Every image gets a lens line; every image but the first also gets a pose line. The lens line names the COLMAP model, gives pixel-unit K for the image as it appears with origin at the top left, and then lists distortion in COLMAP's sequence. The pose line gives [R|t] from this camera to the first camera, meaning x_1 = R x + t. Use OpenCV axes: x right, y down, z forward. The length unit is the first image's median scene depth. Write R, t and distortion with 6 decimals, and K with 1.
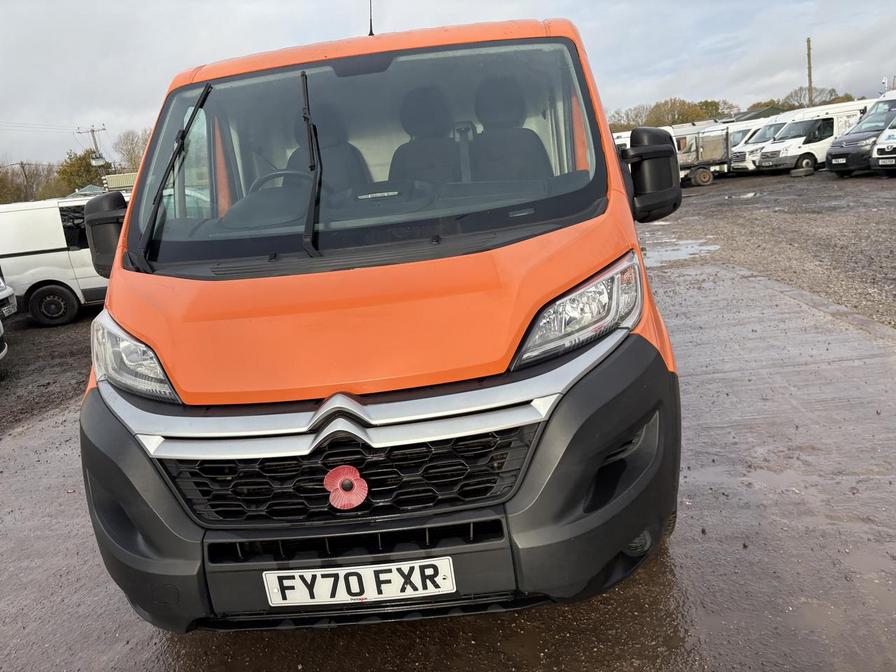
lens RADIAL K [[709.6, 0, 448.0], [0, 709.6, 341.8], [0, 0, 1]] dist [-0.002566, -0.015893]
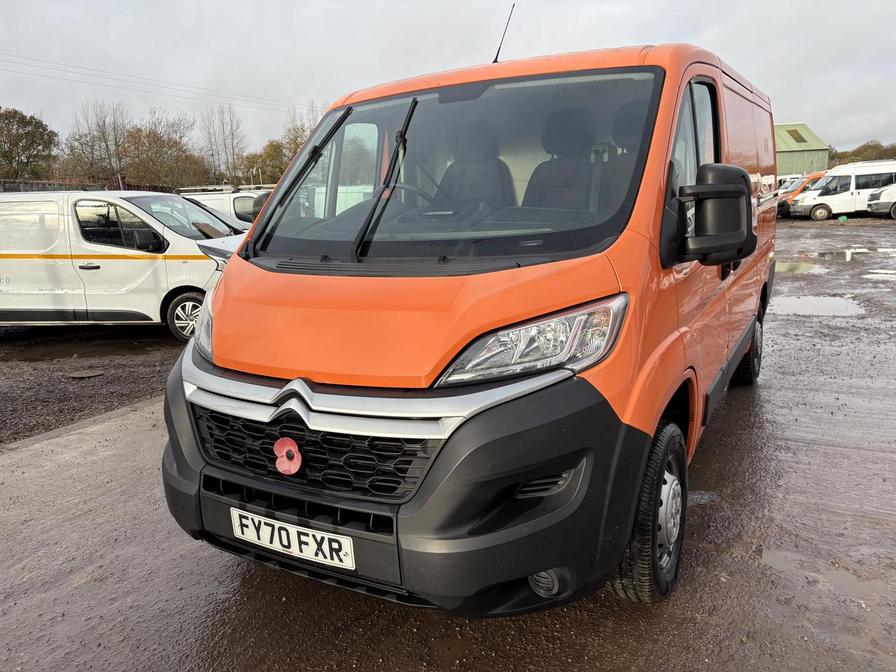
lens RADIAL K [[709.6, 0, 447.7], [0, 709.6, 333.3], [0, 0, 1]] dist [-0.002566, -0.015893]
pose [[0.883313, 0.161626, -0.440040, 0.575664], [-0.164238, 0.985887, 0.032431, -0.080353], [0.439072, 0.043625, 0.897392, 0.034443]]
